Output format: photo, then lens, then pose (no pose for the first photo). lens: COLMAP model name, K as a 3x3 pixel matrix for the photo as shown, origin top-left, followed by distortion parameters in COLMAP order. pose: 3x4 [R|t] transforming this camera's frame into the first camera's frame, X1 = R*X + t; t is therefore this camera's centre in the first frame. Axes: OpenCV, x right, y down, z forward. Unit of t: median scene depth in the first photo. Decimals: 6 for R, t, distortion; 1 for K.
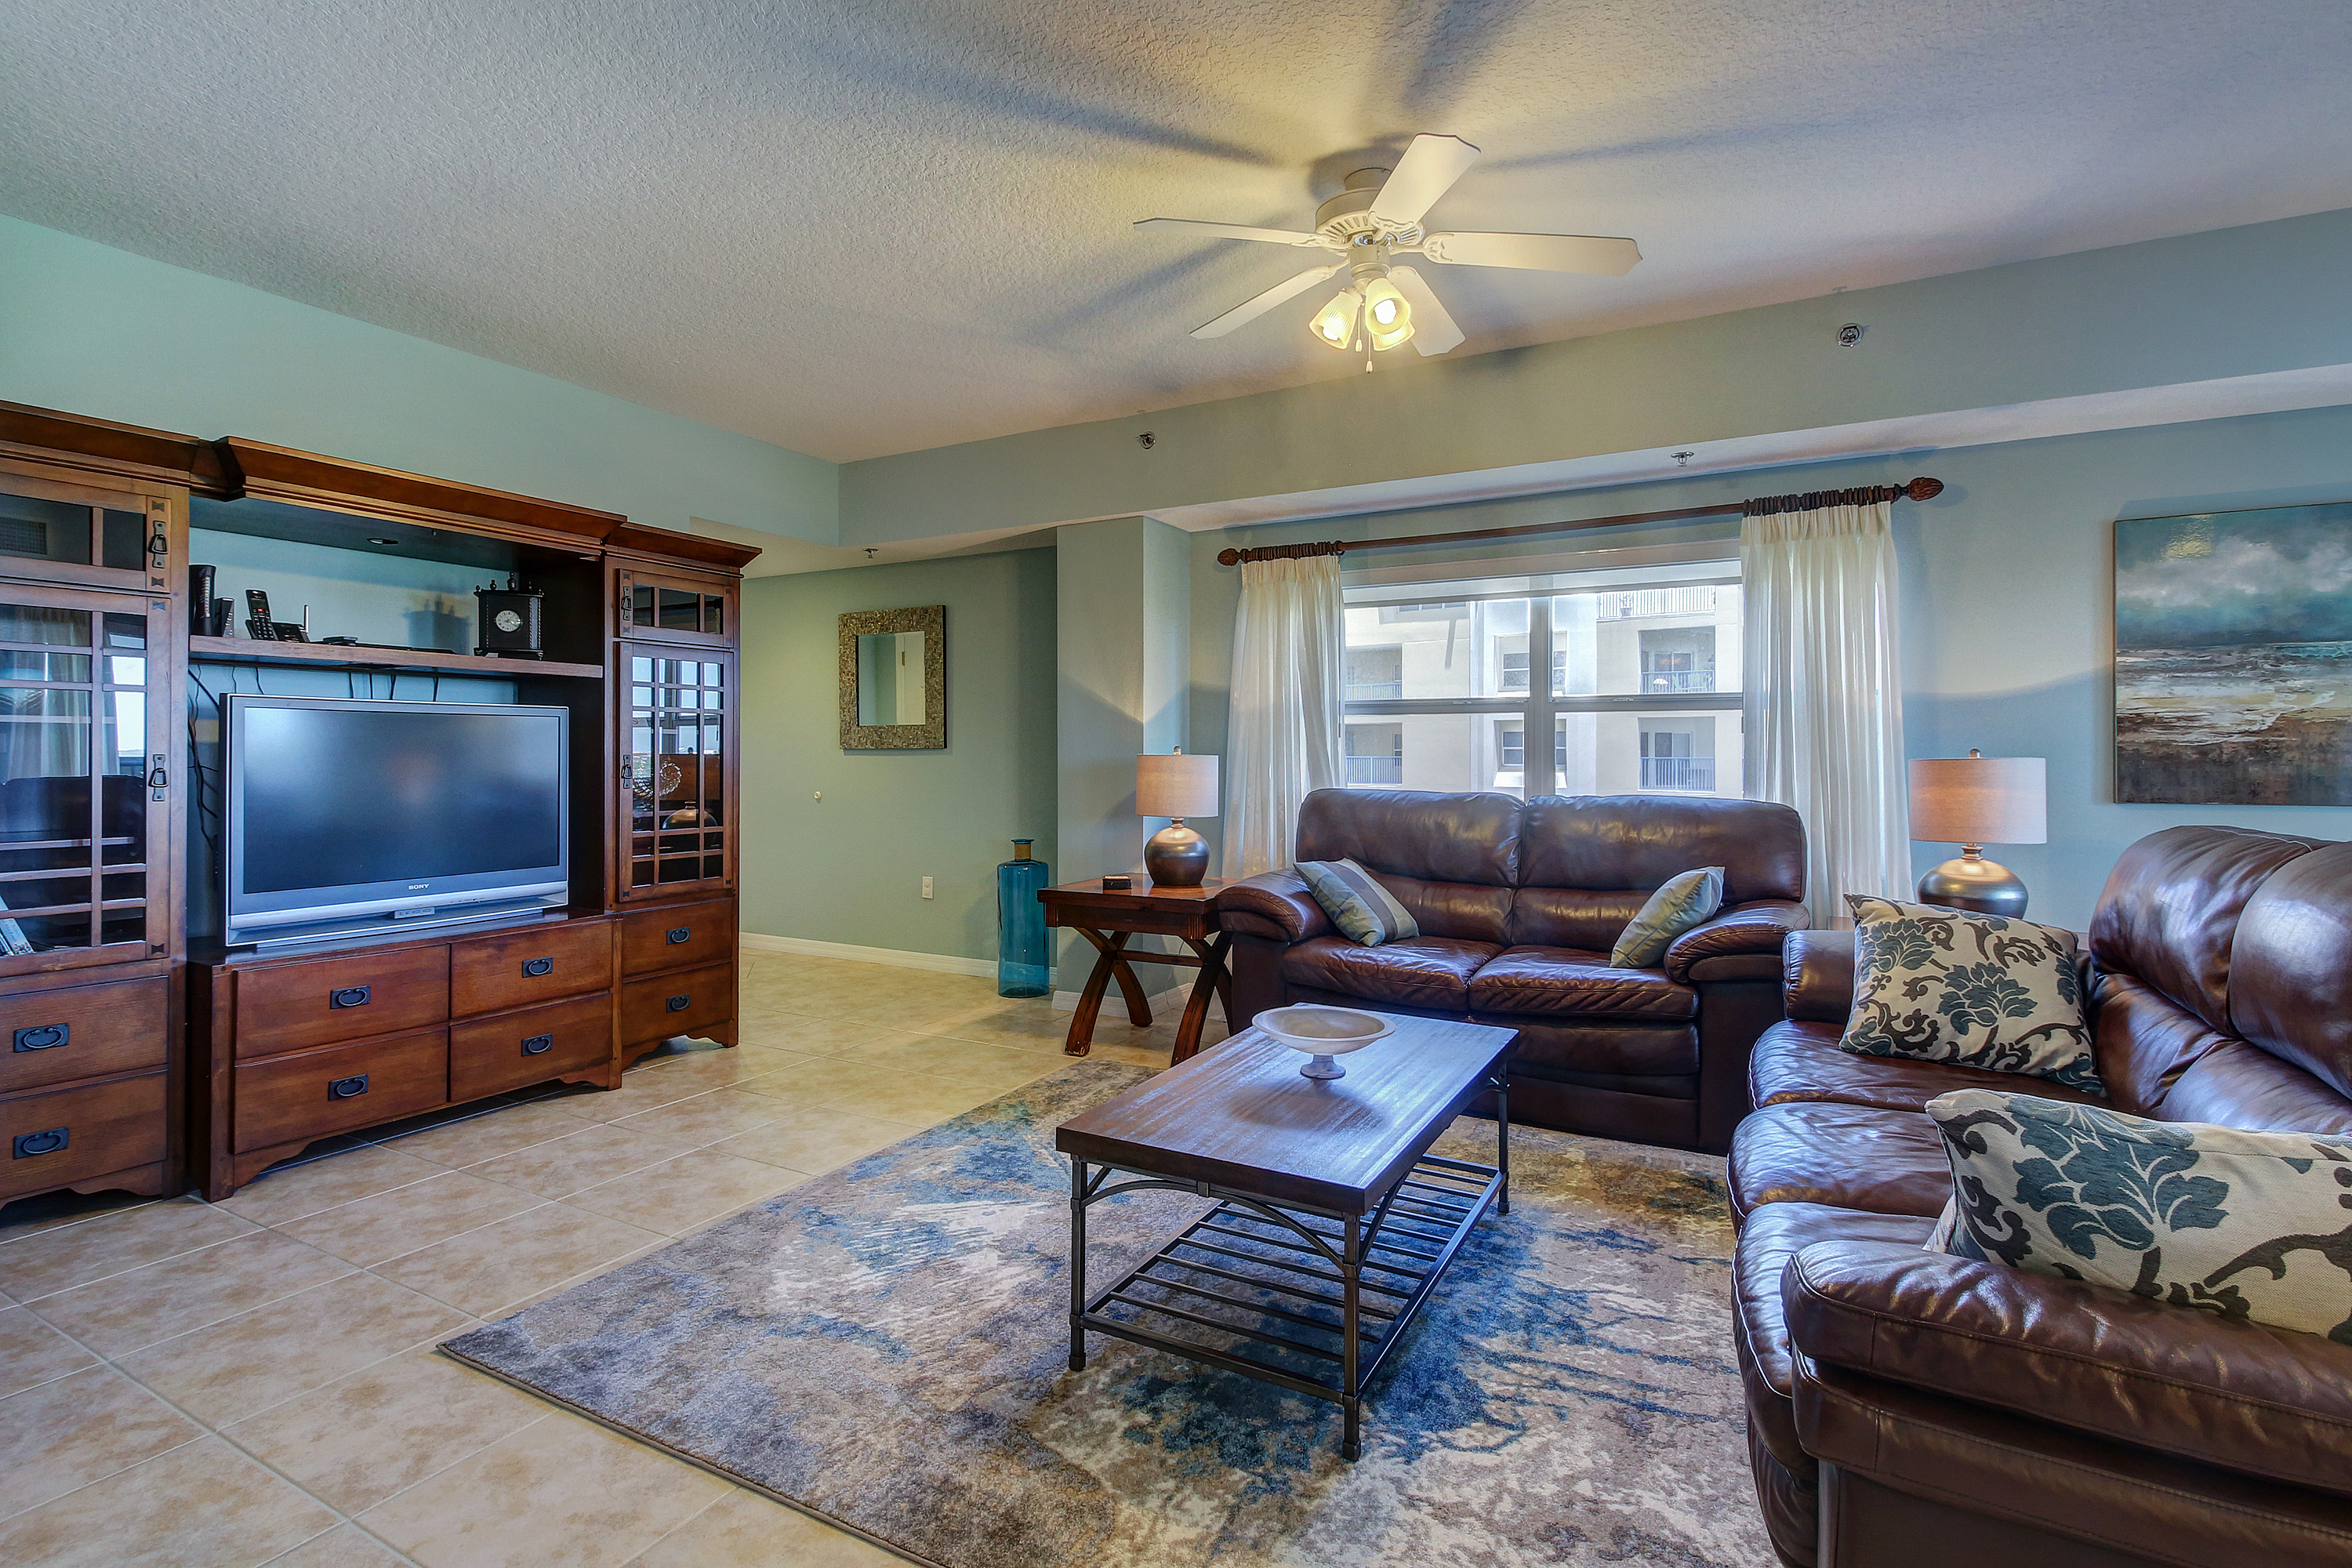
lens RADIAL K [[1122.4, 0, 1174.2], [0, 1122.4, 752.5], [0, 0, 1]] dist [0.005885, -0.004862]
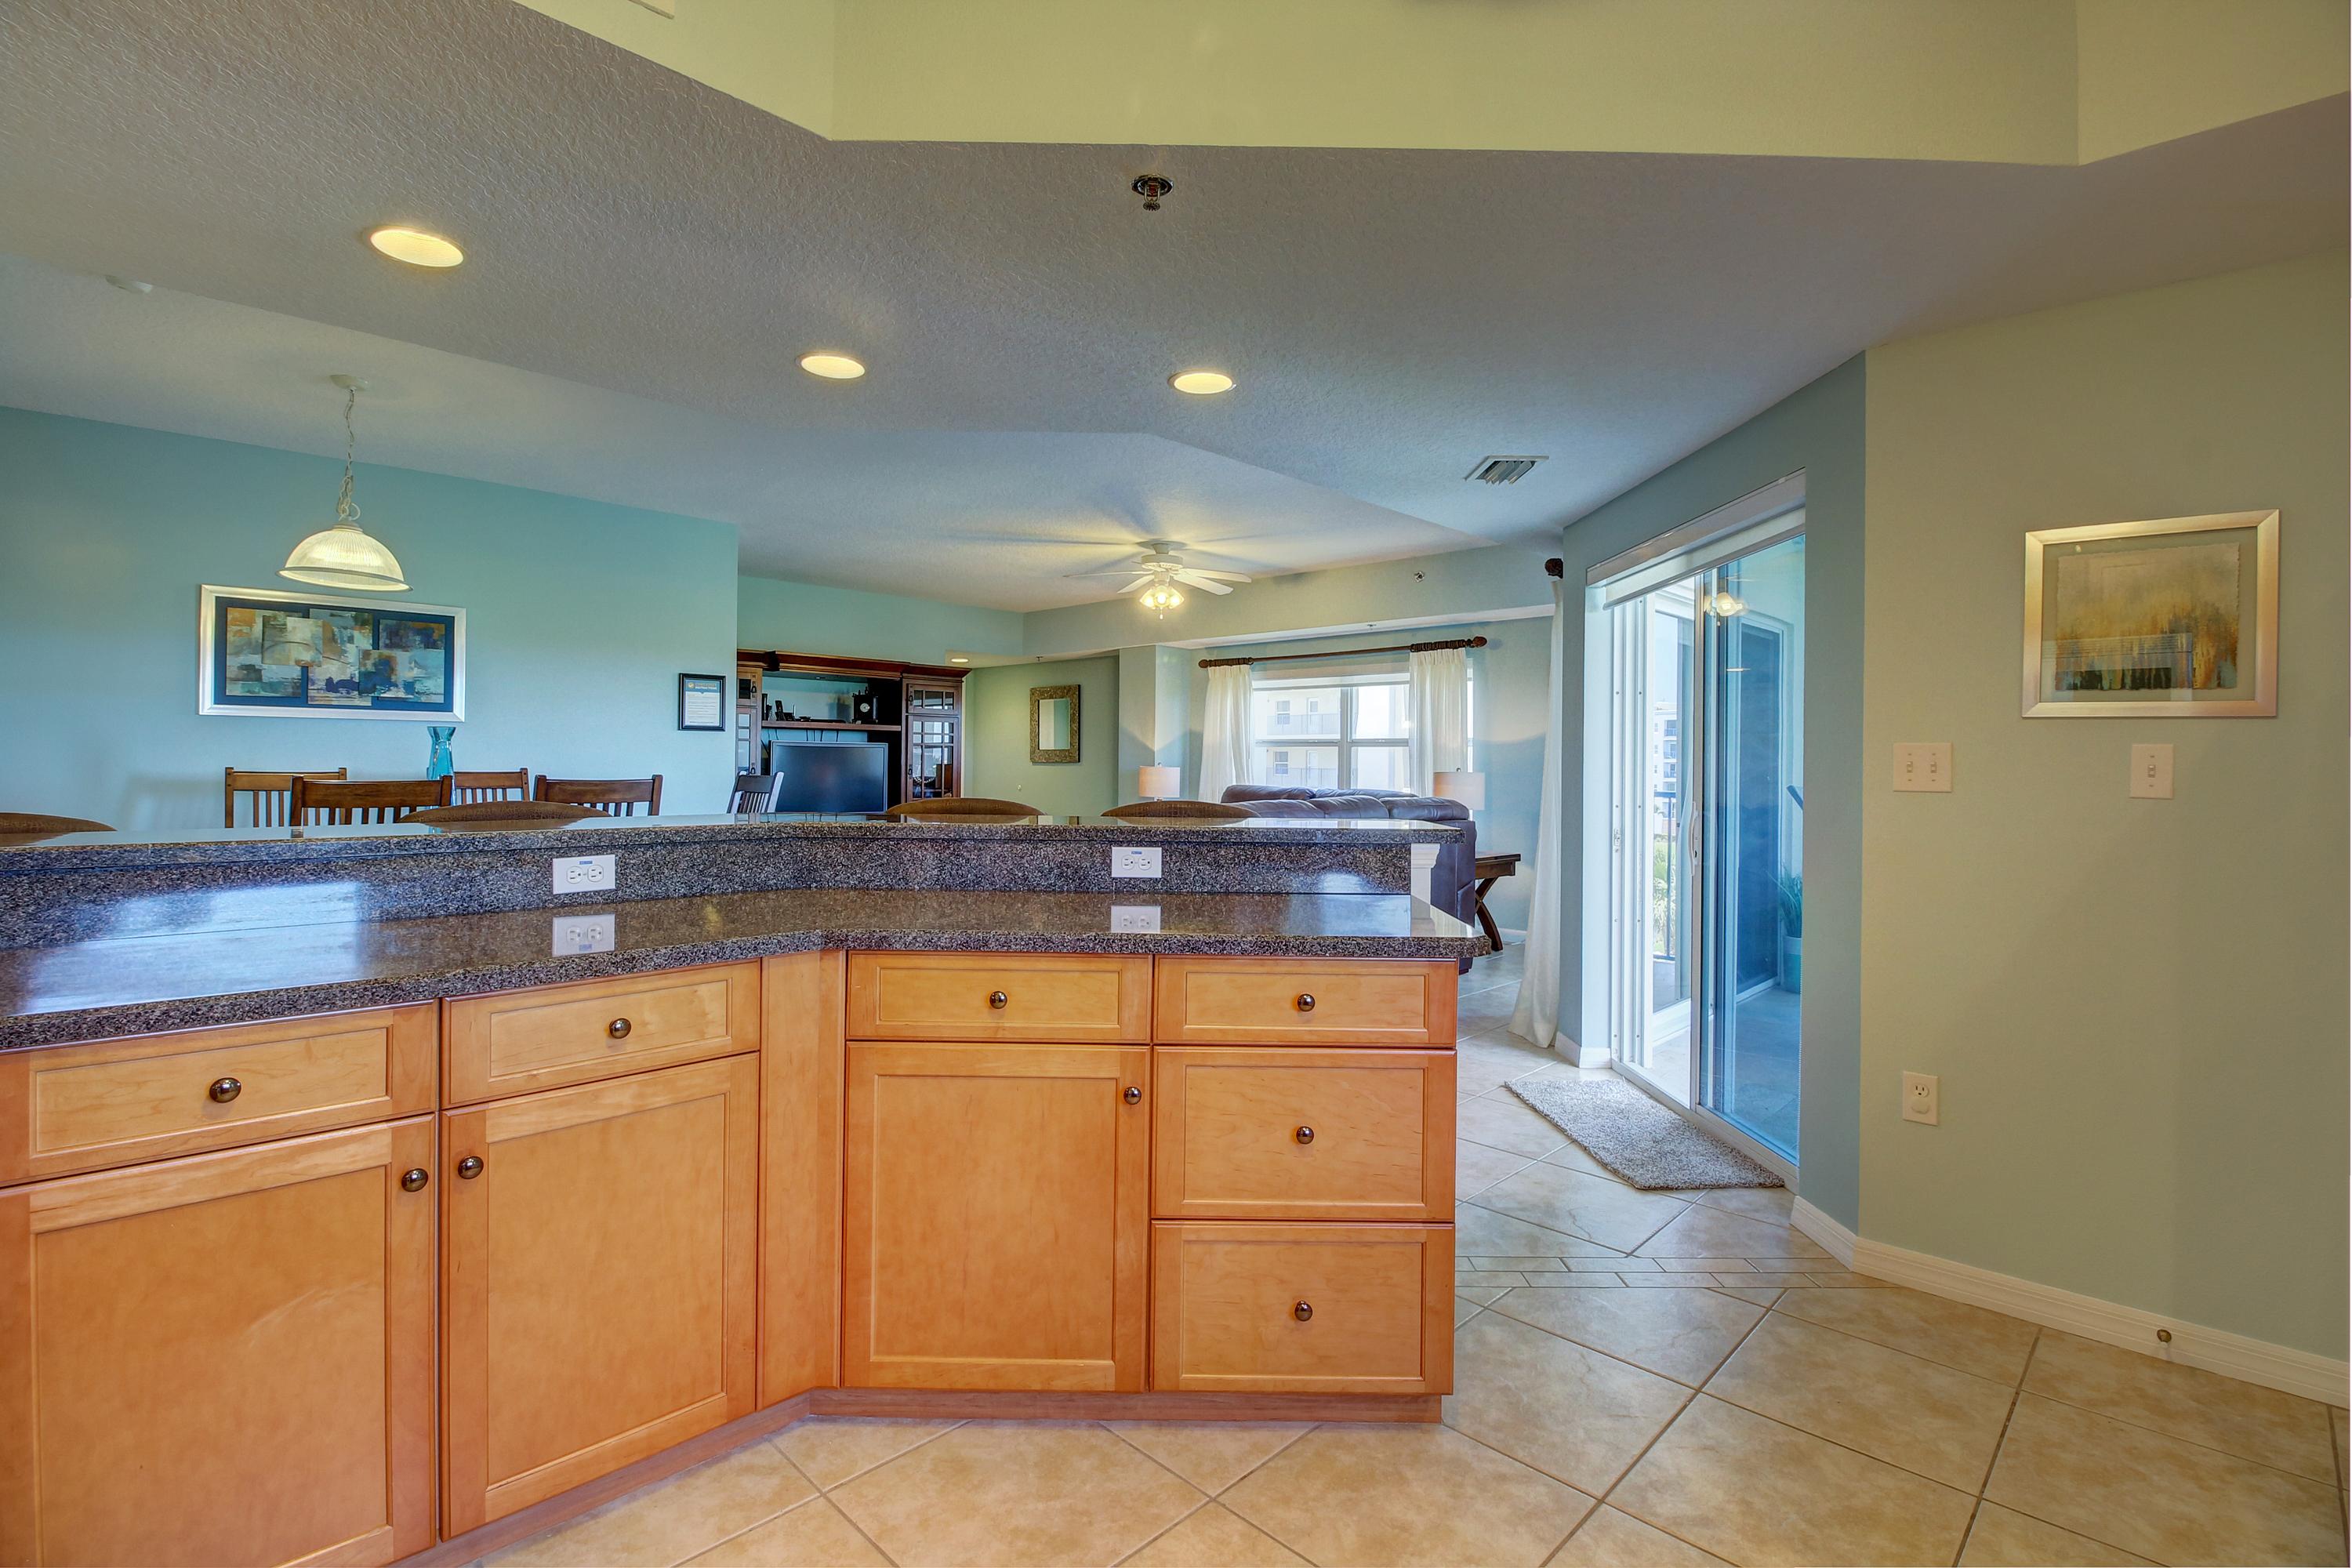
lens RADIAL K [[1085.6, 0, 1158.7], [0, 1085.6, 759.8], [0, 0, 1]] dist [0.008343, -0.005816]
pose [[0.960933, 0.009689, -0.276611, 0.652609], [-0.011275, 0.999928, -0.004145, -0.004072], [0.276551, 0.007102, 0.960973, -1.053806]]
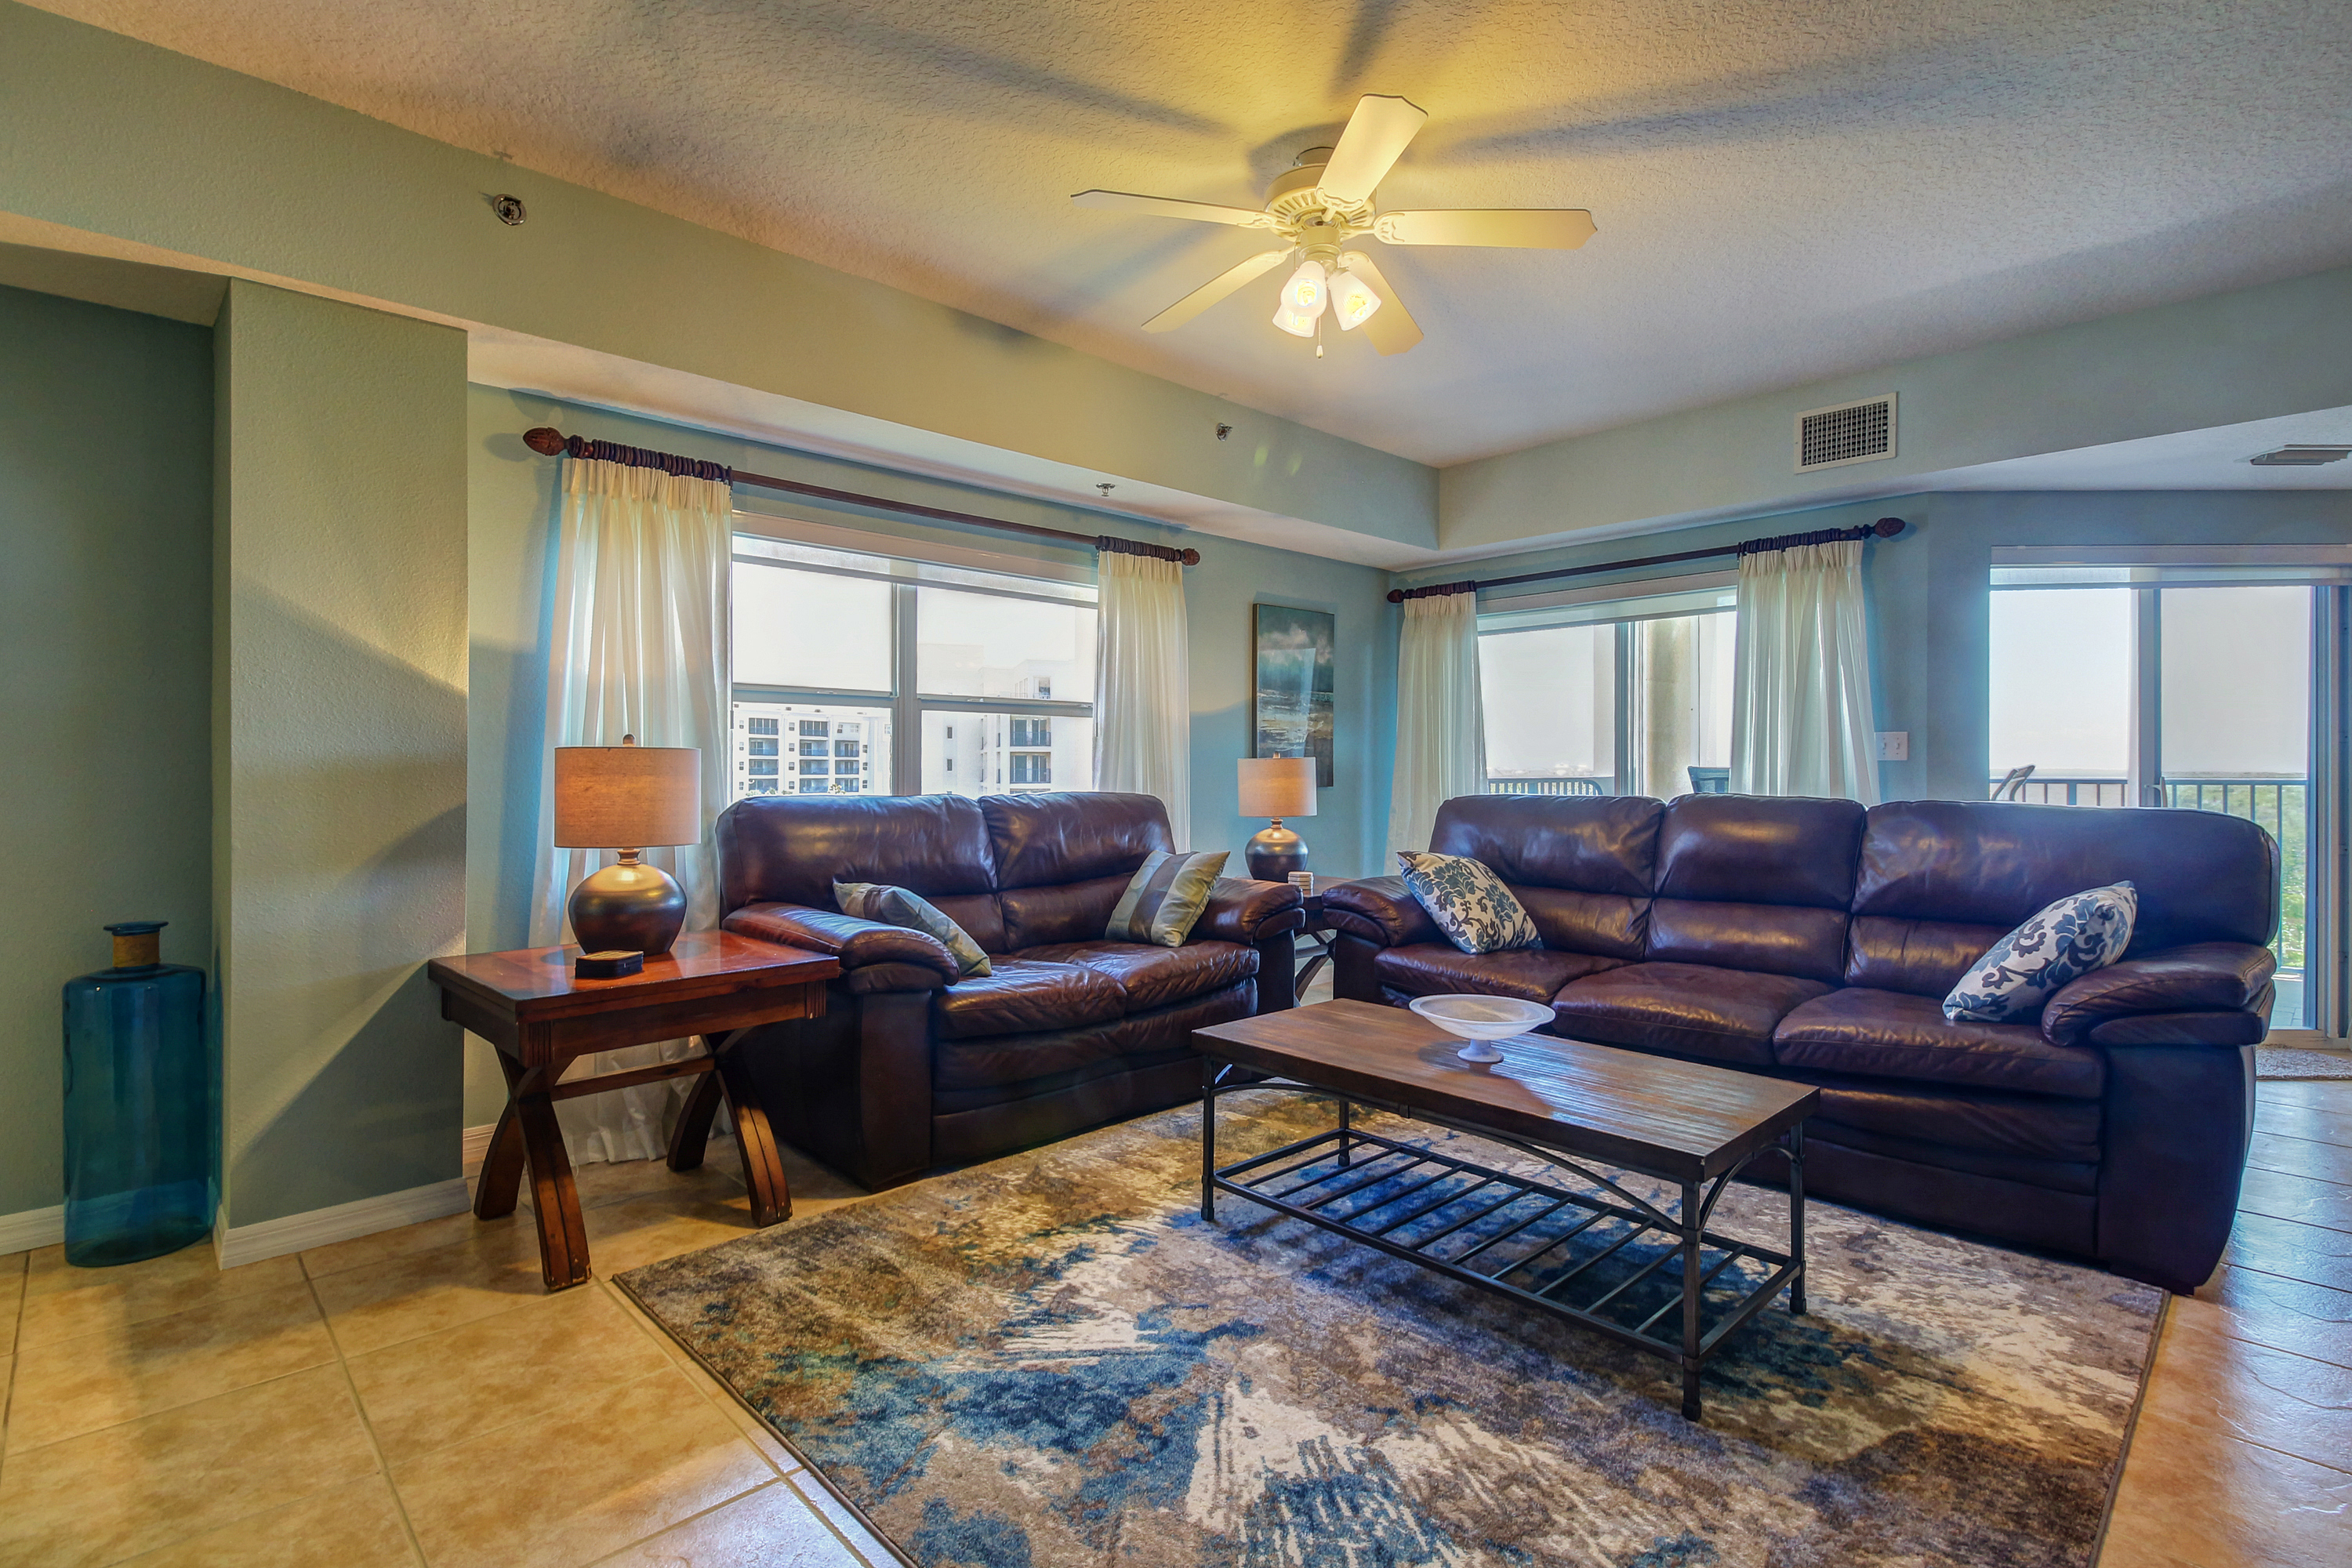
lens RADIAL K [[1115.4, 0, 1137.4], [0, 1115.4, 765.4], [0, 0, 1]] dist [0.004504, -0.002309]
pose [[0.307540, 0.002658, 0.951531, -0.607929], [-0.001141, 0.999996, -0.002425, 0.016200], [-0.951534, -0.000340, 0.307542, 0.648556]]
